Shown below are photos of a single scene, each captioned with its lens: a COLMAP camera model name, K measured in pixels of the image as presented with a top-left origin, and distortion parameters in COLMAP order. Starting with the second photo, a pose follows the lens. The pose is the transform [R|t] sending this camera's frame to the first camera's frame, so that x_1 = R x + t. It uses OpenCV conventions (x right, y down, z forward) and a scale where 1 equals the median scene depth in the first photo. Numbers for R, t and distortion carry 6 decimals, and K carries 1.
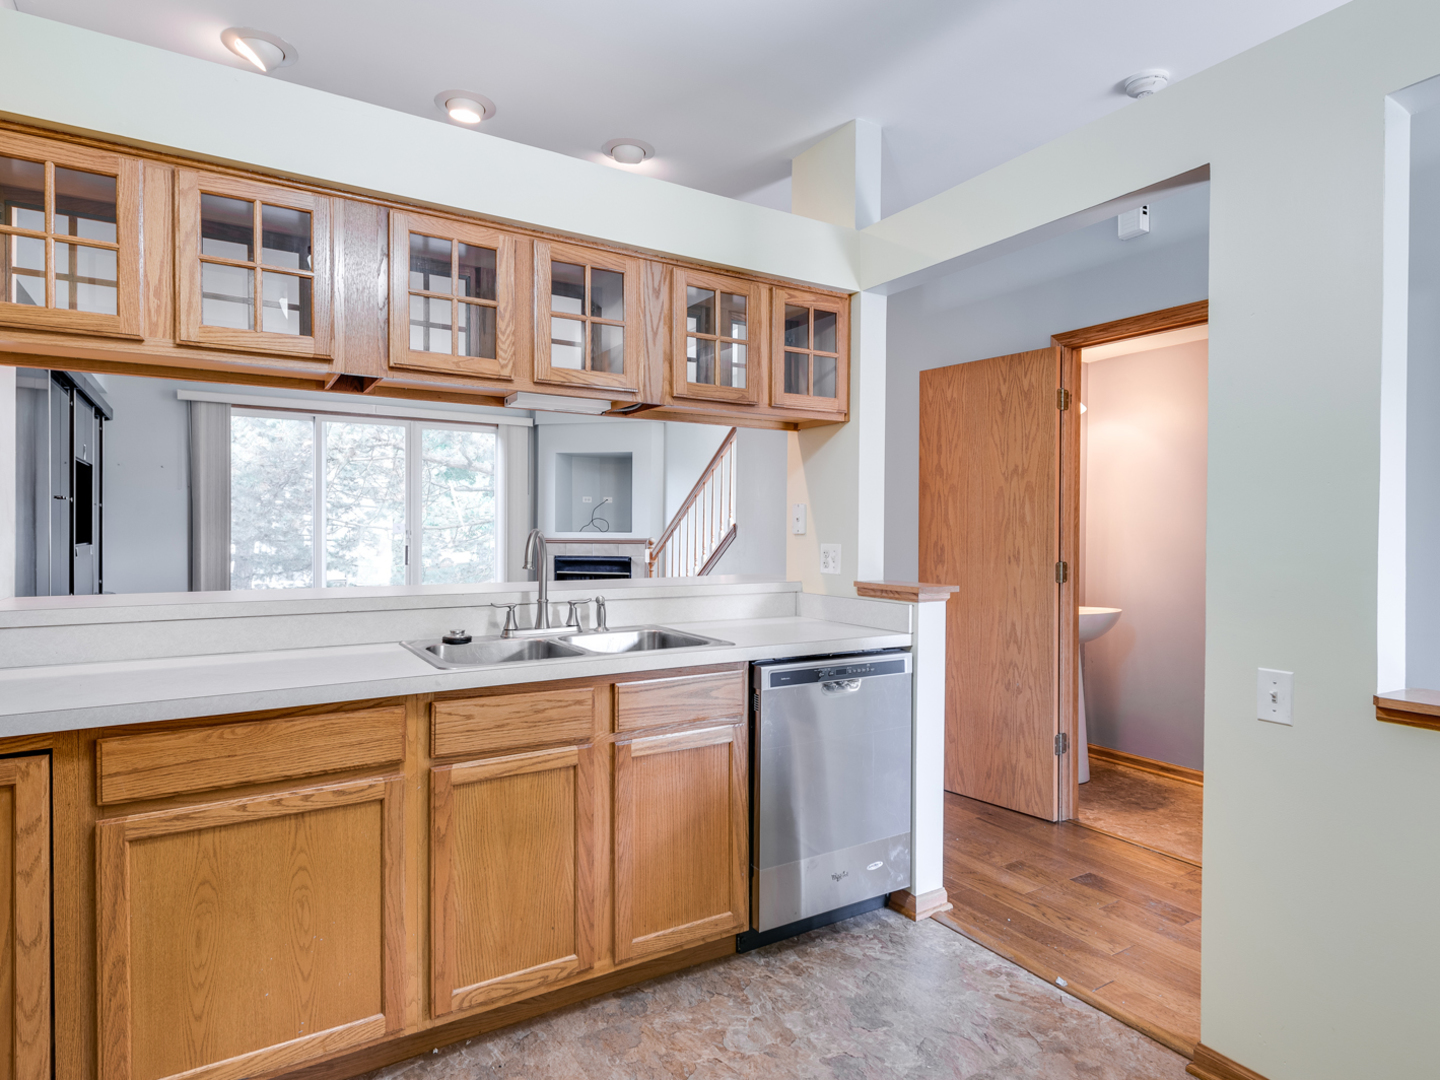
lens RADIAL K [[809.4, 0, 732.3], [0, 809.4, 539.1], [0, 0, 1]] dist [0.015985, -0.008598]
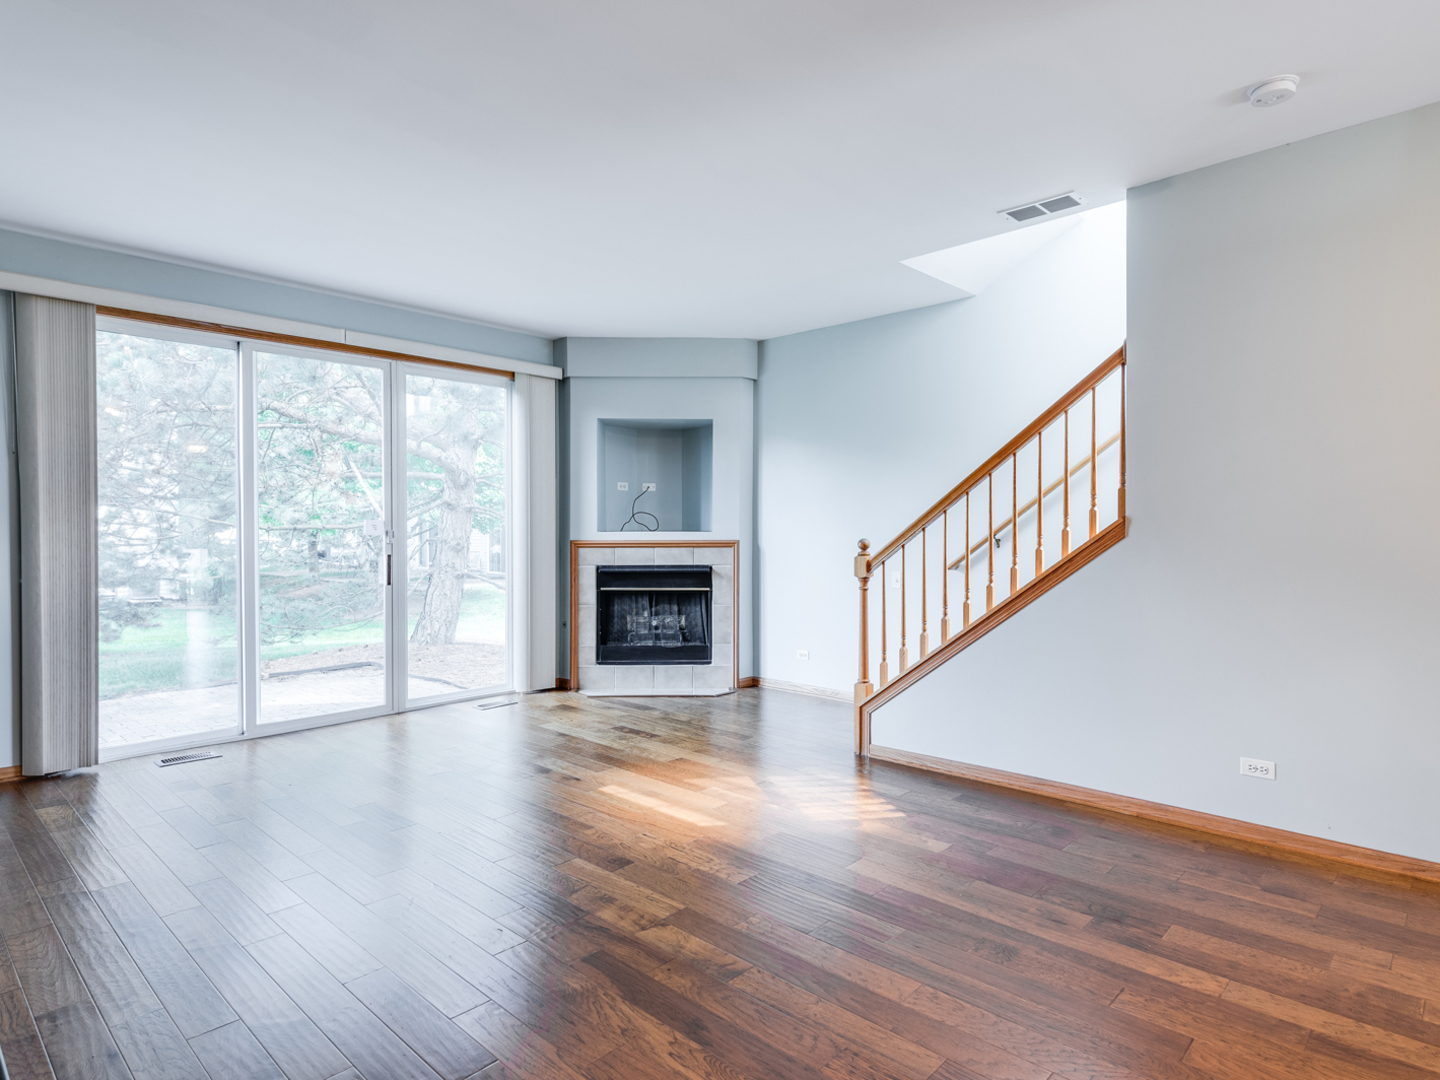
lens RADIAL K [[809.4, 0, 723.6], [0, 809.4, 540.6], [0, 0, 1]] dist [0.015985, -0.008598]
pose [[0.970457, -0.009347, 0.241095, -1.127628], [0.008065, 0.999948, 0.006303, -0.018458], [-0.241141, -0.004172, 0.970481, 1.192582]]
